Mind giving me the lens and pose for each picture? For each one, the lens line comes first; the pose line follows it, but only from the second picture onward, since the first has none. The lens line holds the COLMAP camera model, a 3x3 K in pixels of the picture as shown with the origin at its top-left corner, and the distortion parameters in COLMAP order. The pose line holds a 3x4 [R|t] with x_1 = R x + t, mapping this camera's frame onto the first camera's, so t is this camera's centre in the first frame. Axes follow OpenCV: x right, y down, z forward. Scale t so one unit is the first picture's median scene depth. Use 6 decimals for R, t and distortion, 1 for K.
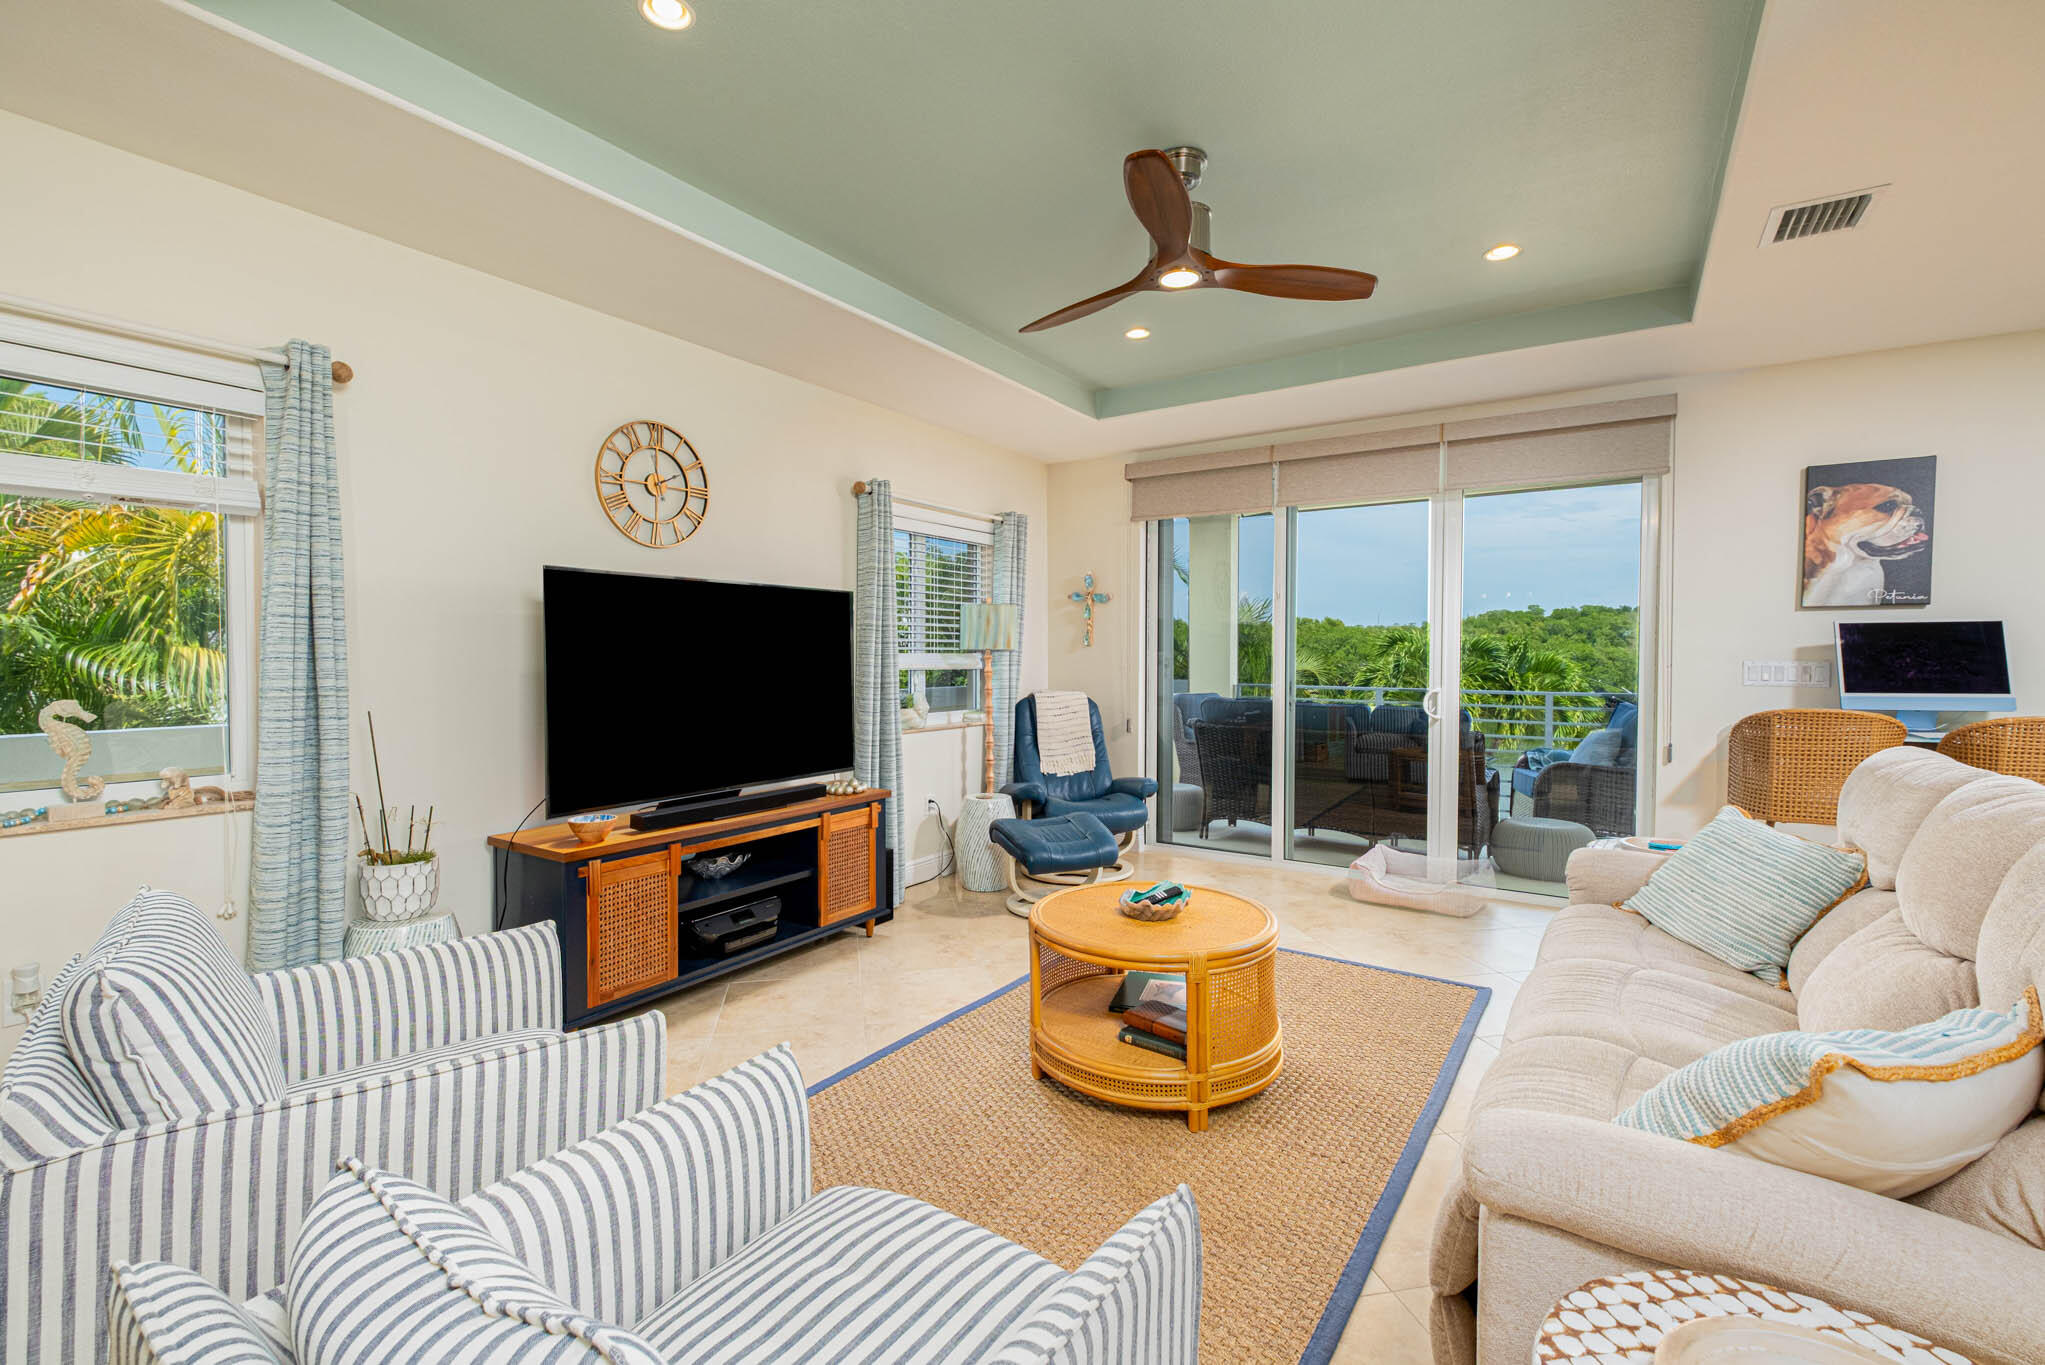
lens RADIAL K [[896.2, 0, 984.5], [0, 896.2, 658.6], [0, 0, 1]] dist [-0.003431, -0.002661]
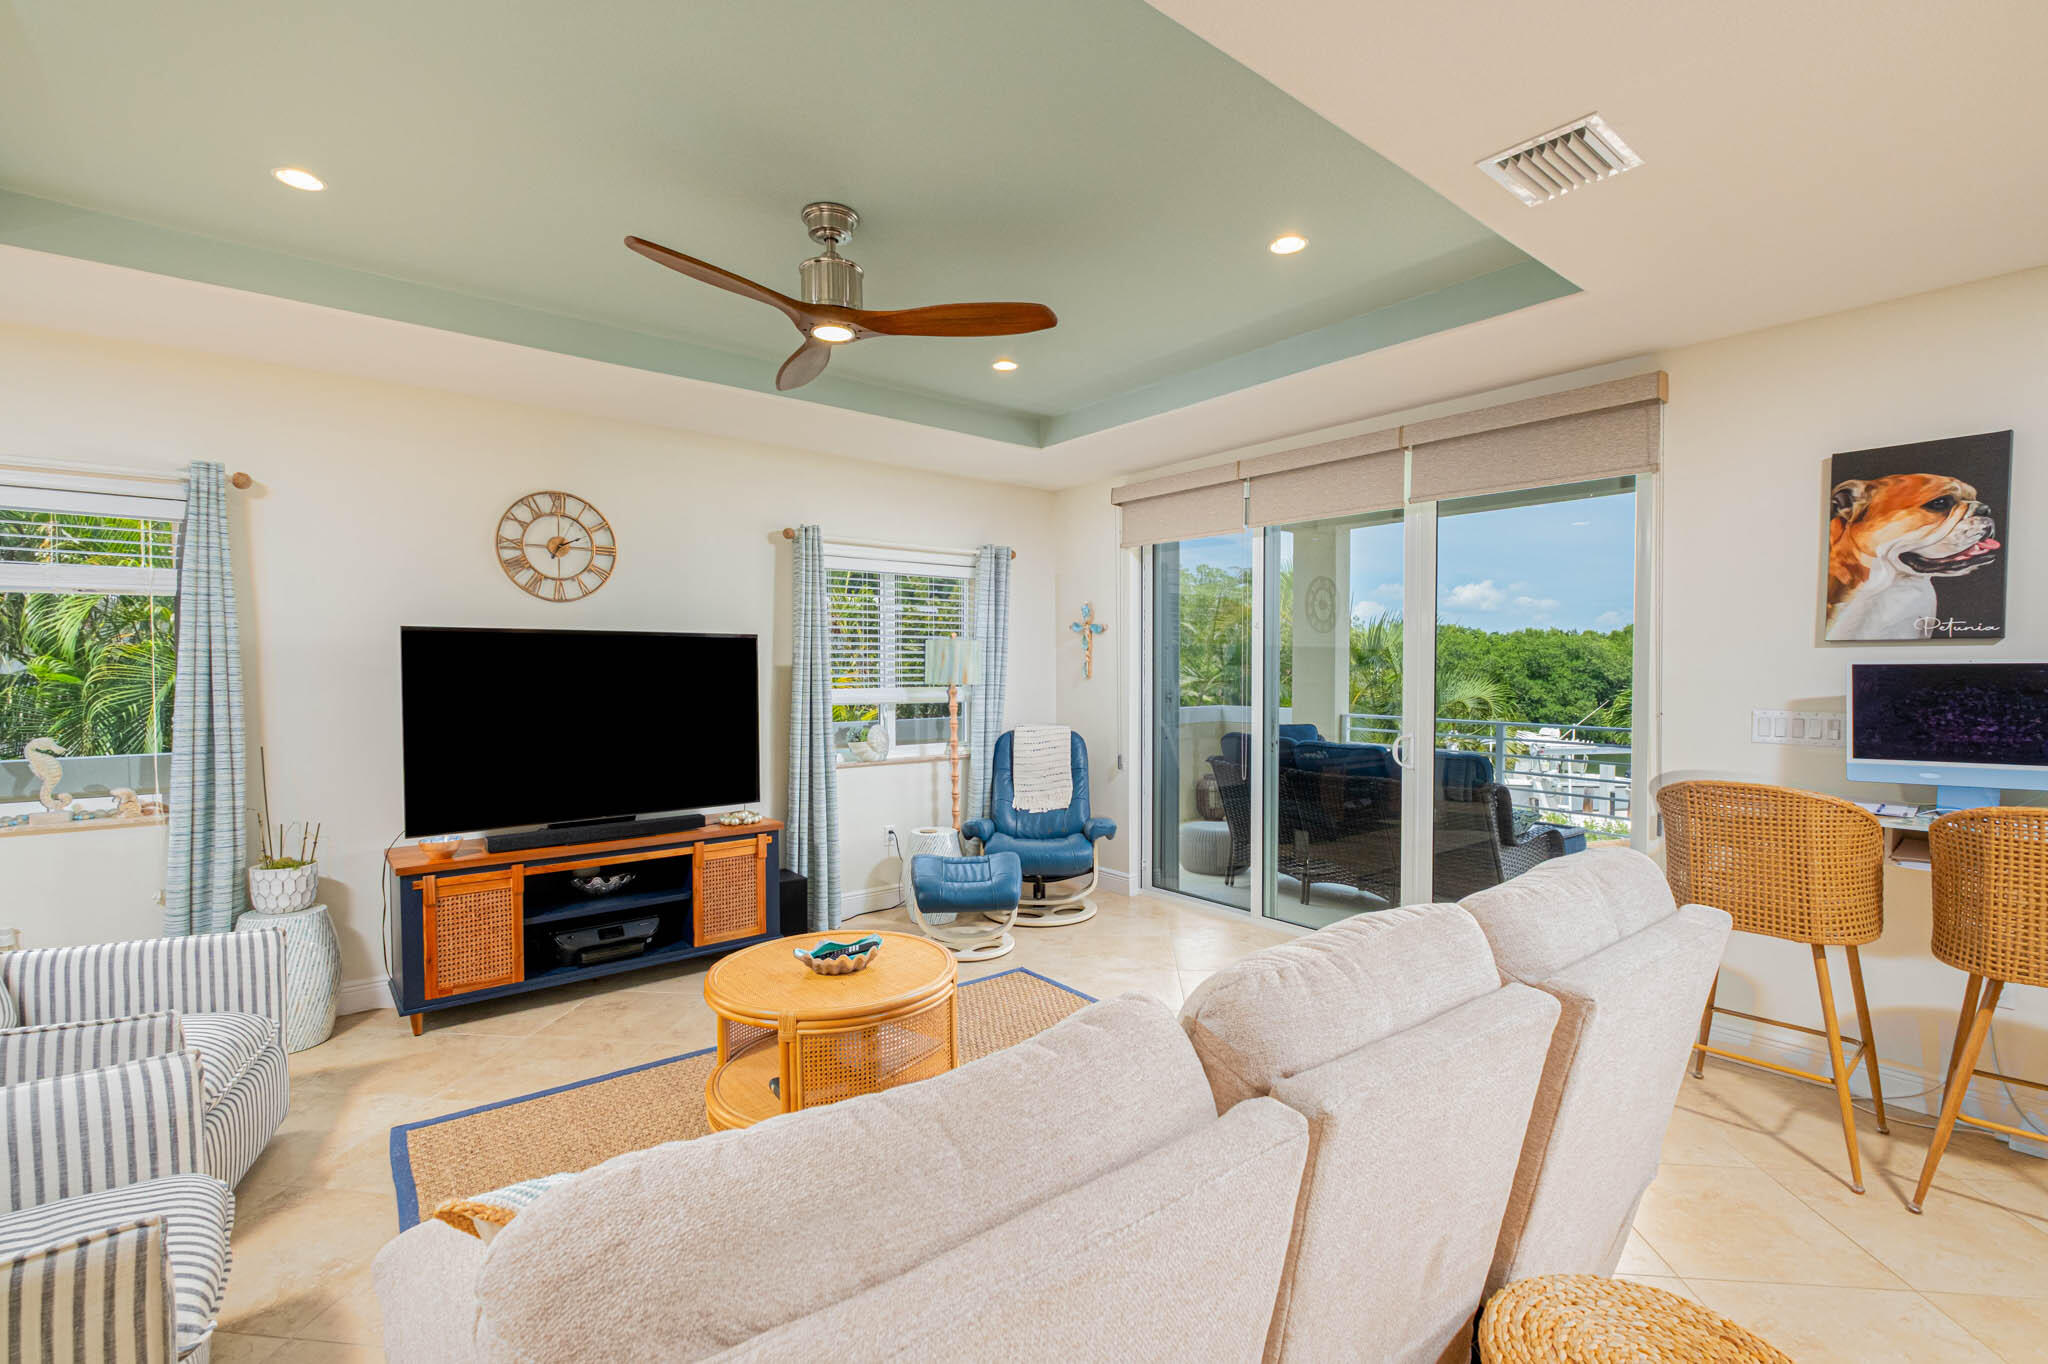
lens RADIAL K [[897.5, 0, 979.4], [0, 897.5, 674.0], [0, 0, 1]] dist [-0.003431, -0.002661]
pose [[0.954695, -0.000009, -0.297585, 0.470654], [0.000720, 0.999997, 0.002279, -0.032931], [0.297584, -0.002390, 0.954693, 0.066797]]
